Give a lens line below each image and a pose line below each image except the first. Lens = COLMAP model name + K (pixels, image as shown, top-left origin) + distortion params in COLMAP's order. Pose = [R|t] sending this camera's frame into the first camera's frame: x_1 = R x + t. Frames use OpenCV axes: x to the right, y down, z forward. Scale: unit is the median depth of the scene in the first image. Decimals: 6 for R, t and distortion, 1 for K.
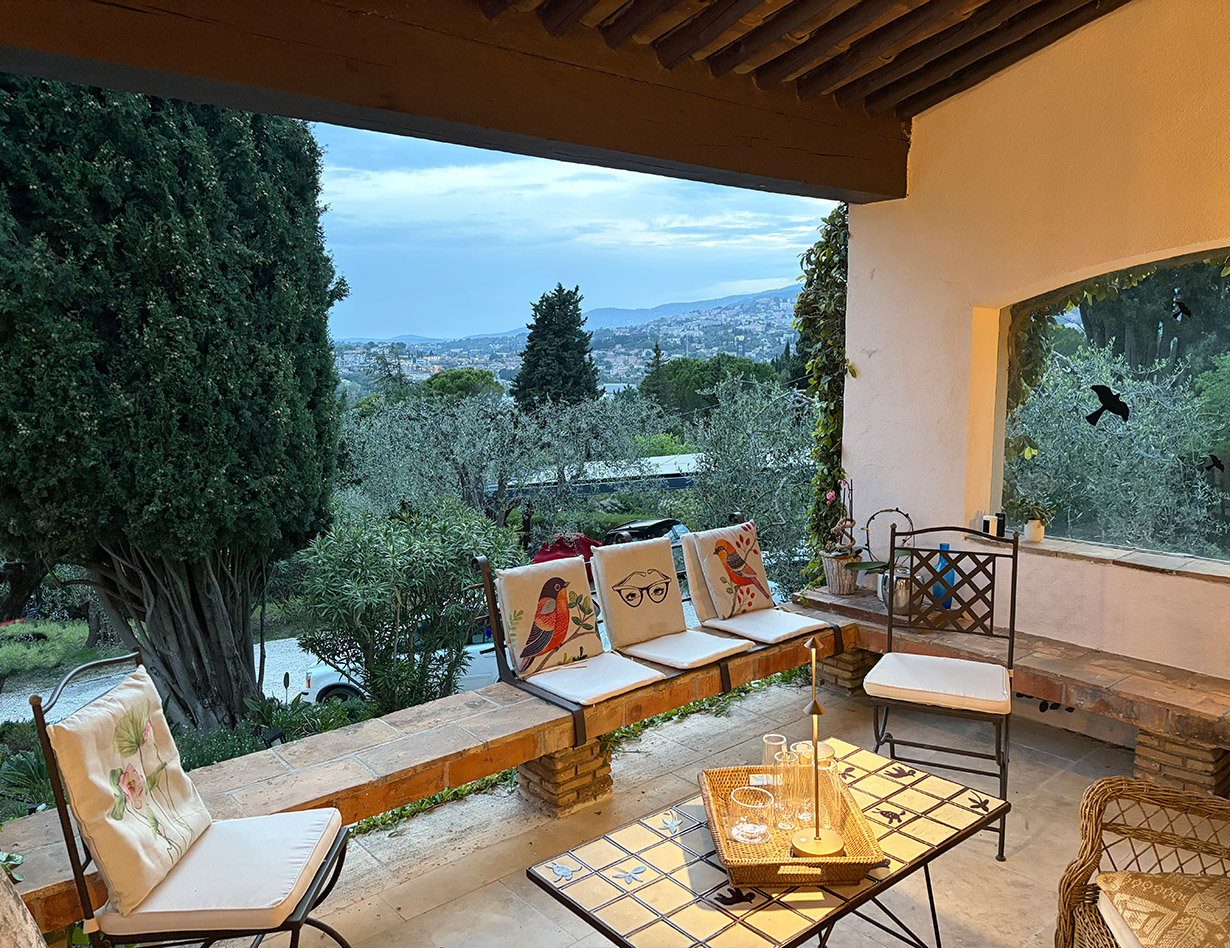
lens RADIAL K [[949.8, 0, 647.0], [0, 949.8, 443.1], [0, 0, 1]] dist [0.139948, -0.194042]
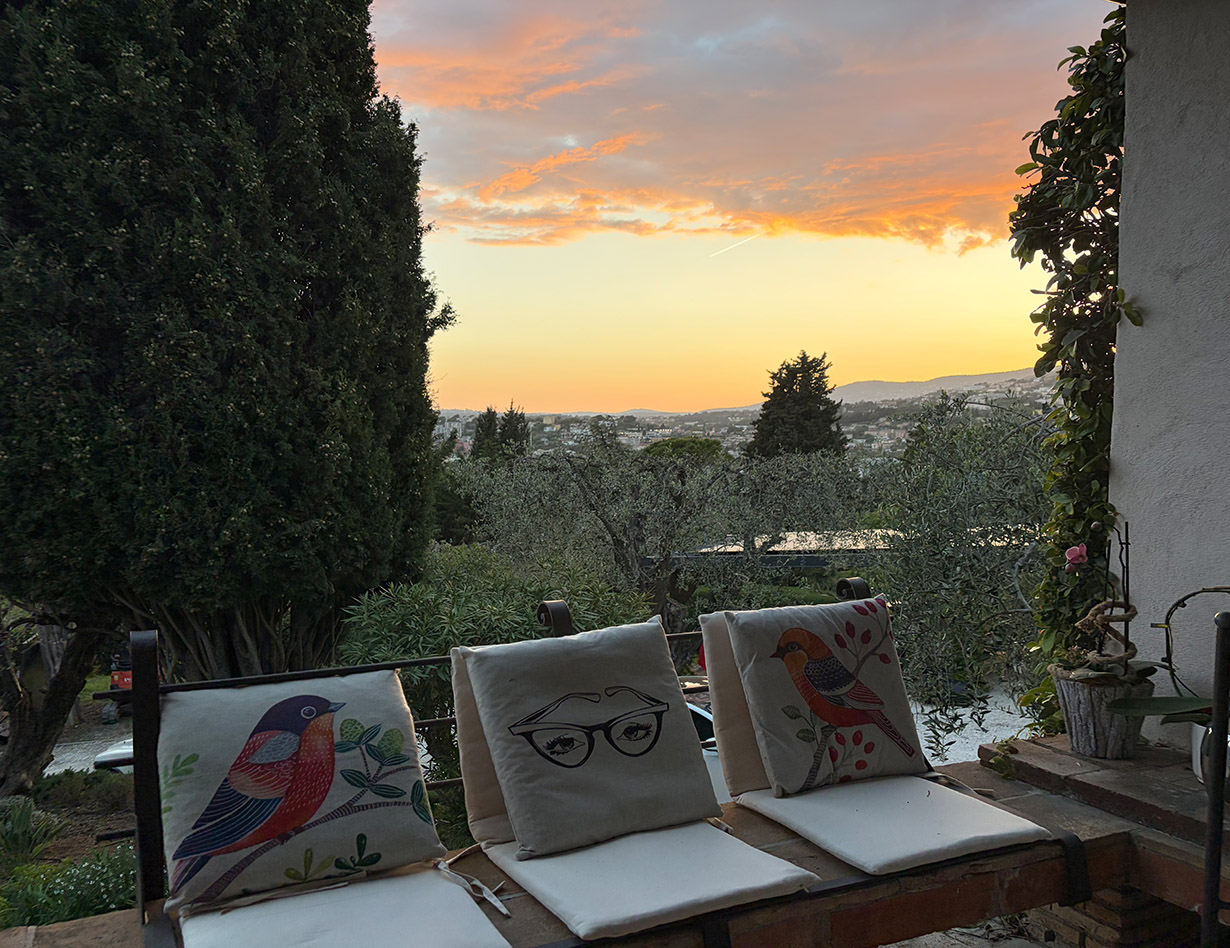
lens RADIAL K [[744.9, 0, 614.6], [0, 744.9, 524.0], [0, 0, 1]] dist [0.025938, -0.014115]
pose [[0.899267, 0.002165, -0.437394, 0.148875], [-0.010876, 0.999789, -0.017410, 0.049375], [0.437264, 0.020413, 0.899101, 0.551487]]
